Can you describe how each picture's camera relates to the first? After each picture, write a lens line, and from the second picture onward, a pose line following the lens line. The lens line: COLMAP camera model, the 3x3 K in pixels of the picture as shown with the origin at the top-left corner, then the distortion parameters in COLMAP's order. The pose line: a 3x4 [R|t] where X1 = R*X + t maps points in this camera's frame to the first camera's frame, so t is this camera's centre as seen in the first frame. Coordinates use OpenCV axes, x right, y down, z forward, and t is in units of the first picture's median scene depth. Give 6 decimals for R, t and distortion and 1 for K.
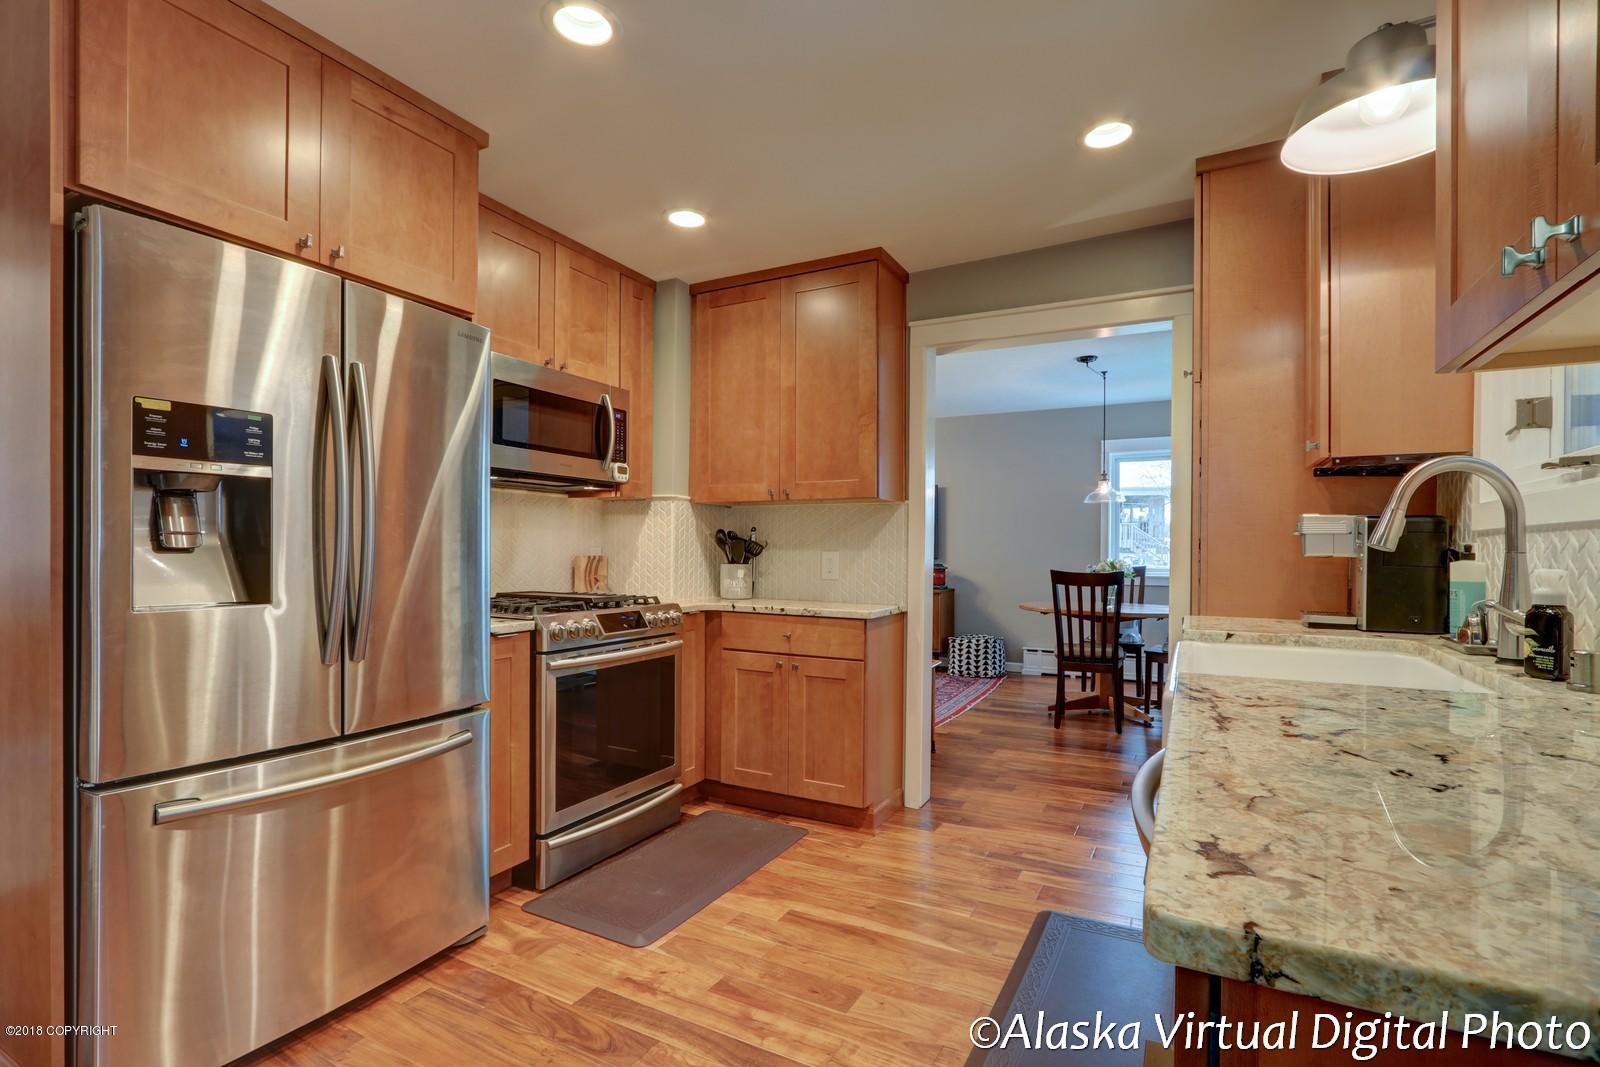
lens RADIAL K [[744.5, 0, 796.6], [0, 744.5, 543.3], [0, 0, 1]] dist [-0.020498, -0.000064]
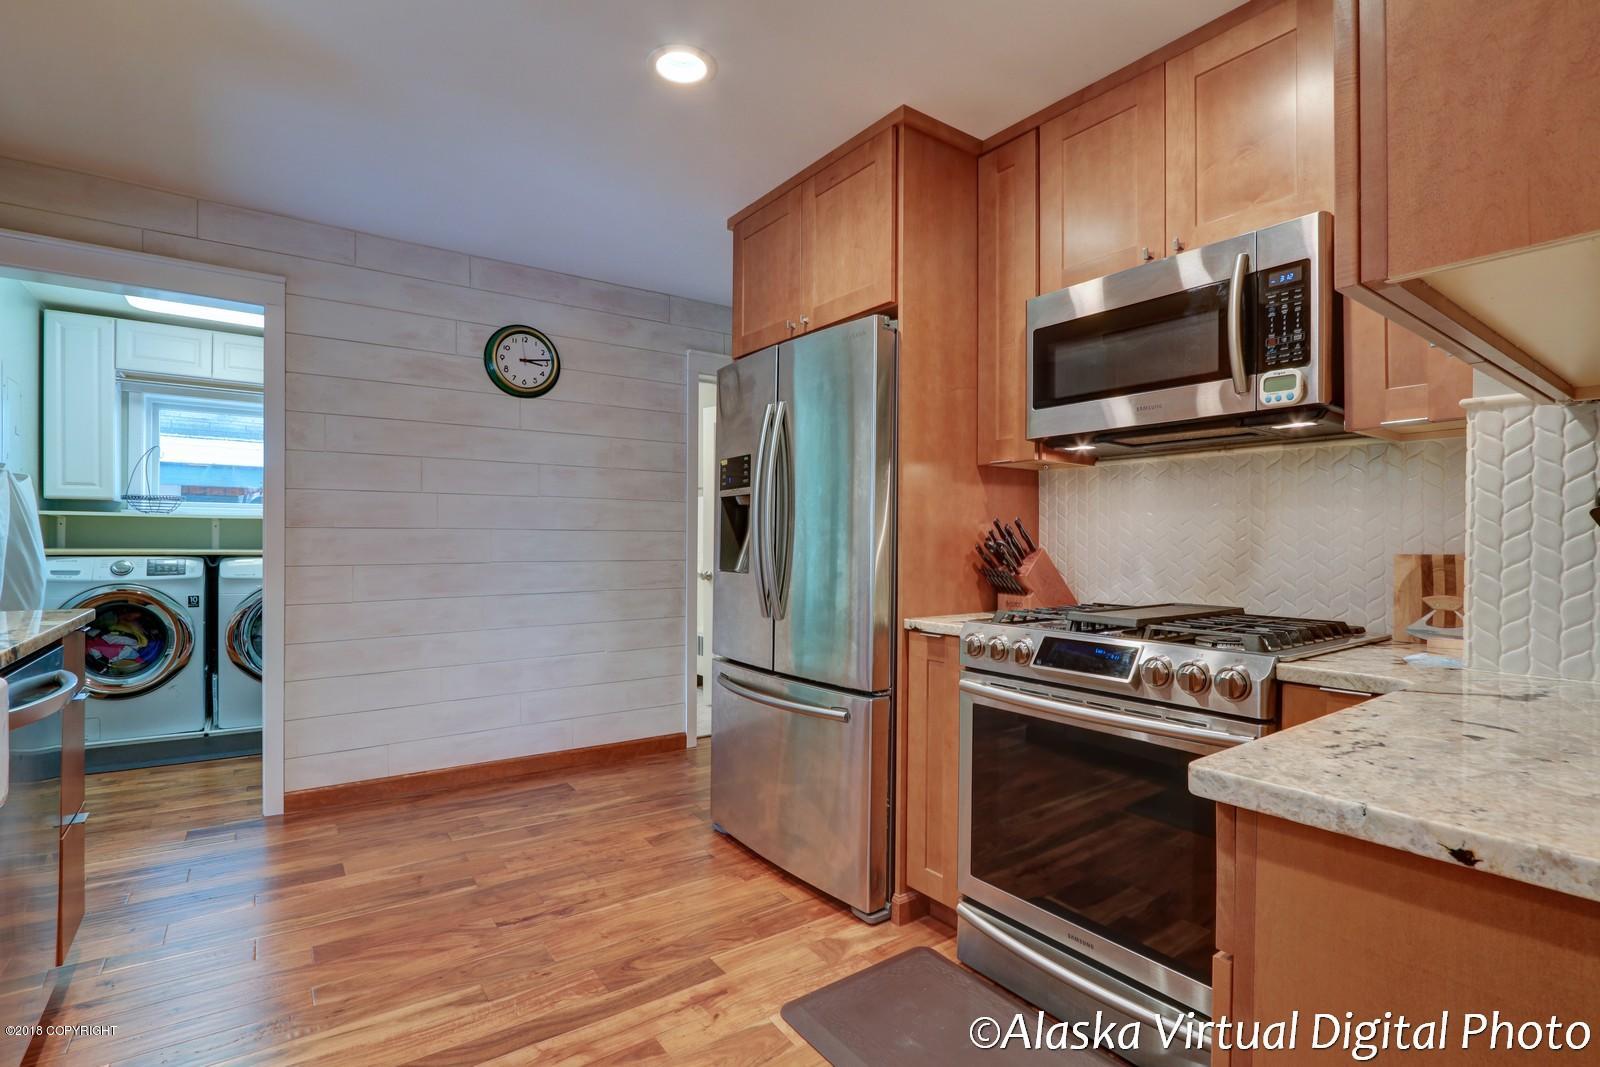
lens RADIAL K [[744.5, 0, 796.6], [0, 744.5, 543.3], [0, 0, 1]] dist [-0.020498, -0.000064]
pose [[-0.432472, -0.008607, -0.901606, 0.590577], [-0.002228, 0.999962, -0.008477, 0.027283], [0.901645, -0.001657, -0.432475, 1.508653]]
